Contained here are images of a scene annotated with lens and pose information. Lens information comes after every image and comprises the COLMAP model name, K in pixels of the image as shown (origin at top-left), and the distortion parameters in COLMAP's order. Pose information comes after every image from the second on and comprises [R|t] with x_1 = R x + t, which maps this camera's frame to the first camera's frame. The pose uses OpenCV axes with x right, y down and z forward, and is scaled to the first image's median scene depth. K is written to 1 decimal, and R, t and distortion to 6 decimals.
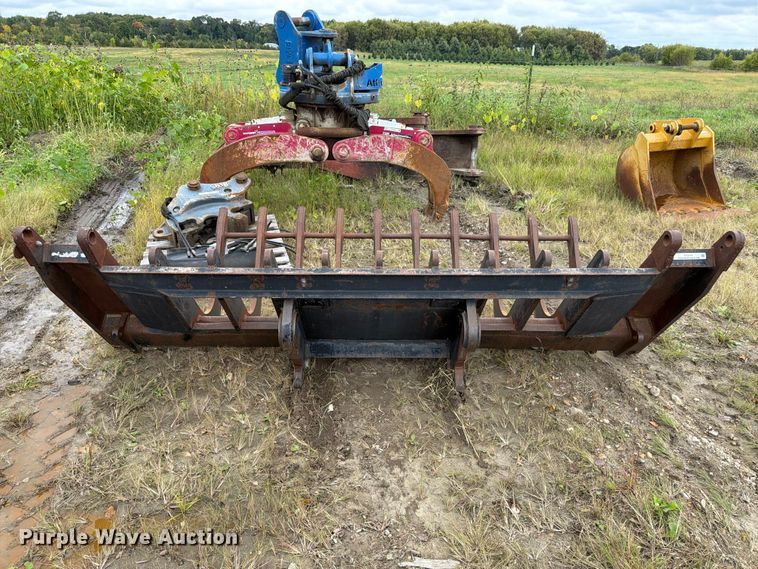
lens RADIAL K [[521.0, 0, 375.9], [0, 521.0, 290.3], [0, 0, 1]] dist [0.087112, -0.113794]
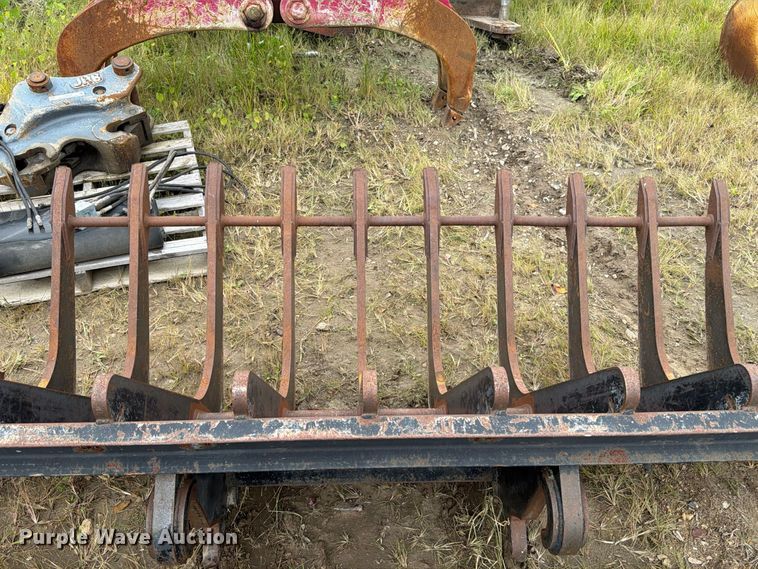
lens RADIAL K [[633.5, 0, 379.1], [0, 633.5, 298.2], [0, 0, 1]] dist [-0.004494, -0.001636]
pose [[0.999338, -0.012884, 0.034028, -0.000398], [0.004563, 0.972202, 0.234098, -0.128285], [-0.036099, -0.233788, 0.971617, 0.256478]]
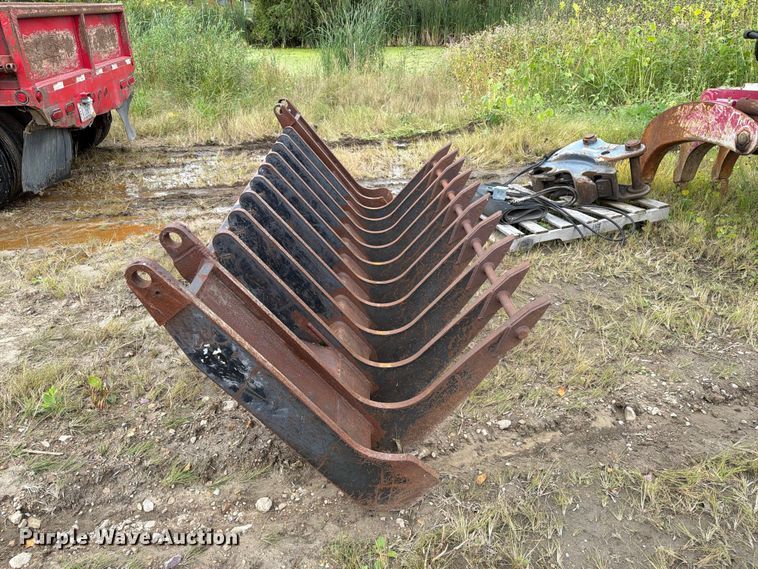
lens RADIAL K [[532.6, 0, 379.0], [0, 532.6, 284.5], [0, 0, 1]] dist [0.030263, -0.030986]
pose [[0.039658, 0.445916, -0.894196, 0.604482], [-0.393588, 0.829522, 0.396209, -0.212760], [0.918431, 0.336232, 0.208404, 0.537406]]
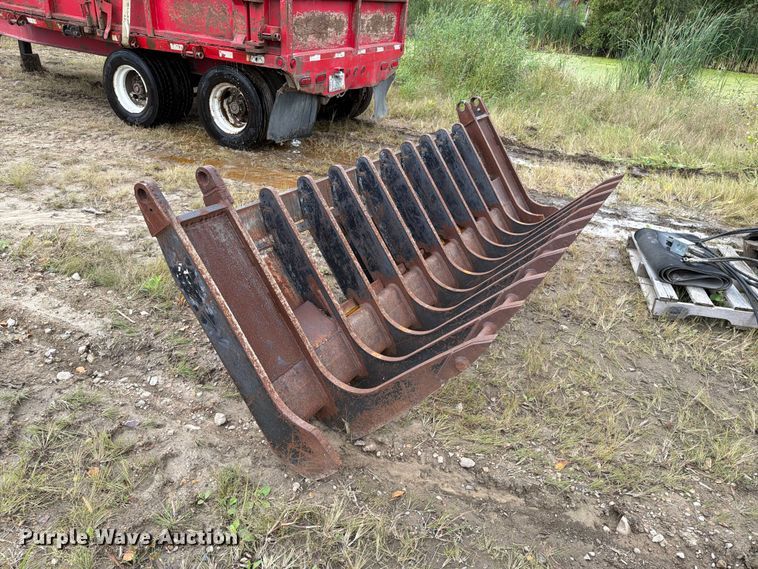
lens RADIAL K [[530.2, 0, 376.3], [0, 530.2, 289.7], [0, 0, 1]] dist [0.070543, -0.105013]
pose [[-0.505896, 0.370146, -0.779141, 0.569065], [-0.415048, 0.687368, 0.596038, -0.296333], [0.756178, 0.624914, -0.194108, 0.720233]]
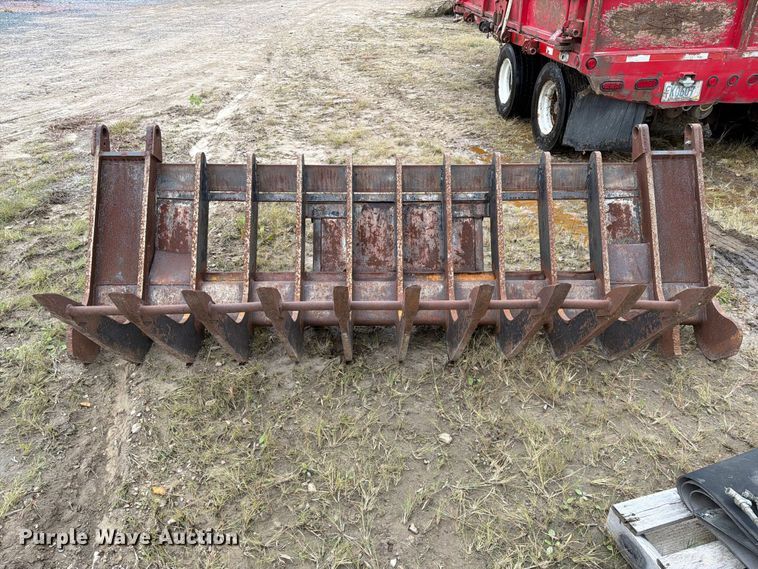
lens RADIAL K [[532.6, 0, 379.0], [0, 532.6, 284.5], [0, 0, 1]] dist [0.030263, -0.030986]
pose [[-0.999811, 0.003645, -0.019099, 0.034525], [-0.013367, 0.584540, 0.811255, -0.426897], [0.014121, 0.811357, -0.584381, 0.956567]]
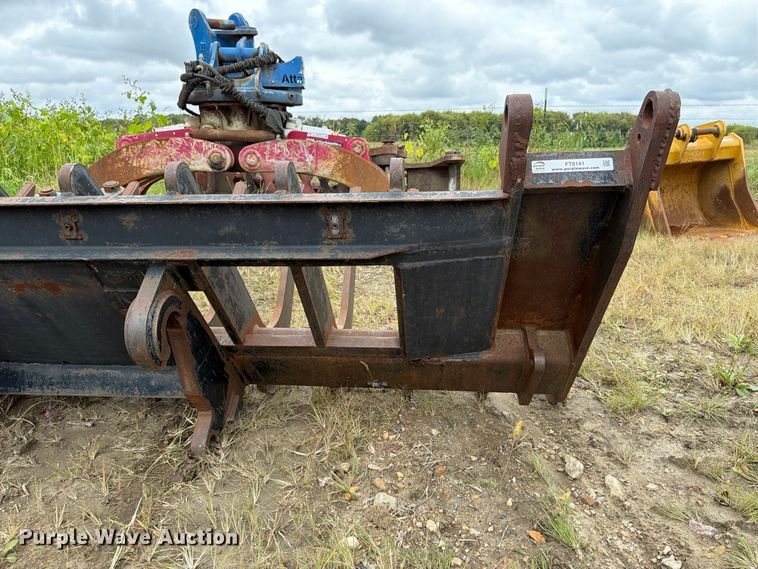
lens RADIAL K [[530.2, 0, 376.3], [0, 530.2, 289.7], [0, 0, 1]] dist [0.070543, -0.105013]
pose [[0.995151, 0.000958, -0.098357, 0.231275], [-0.015870, 0.988414, -0.150948, 0.060442], [0.097072, 0.151777, 0.983637, 0.265303]]
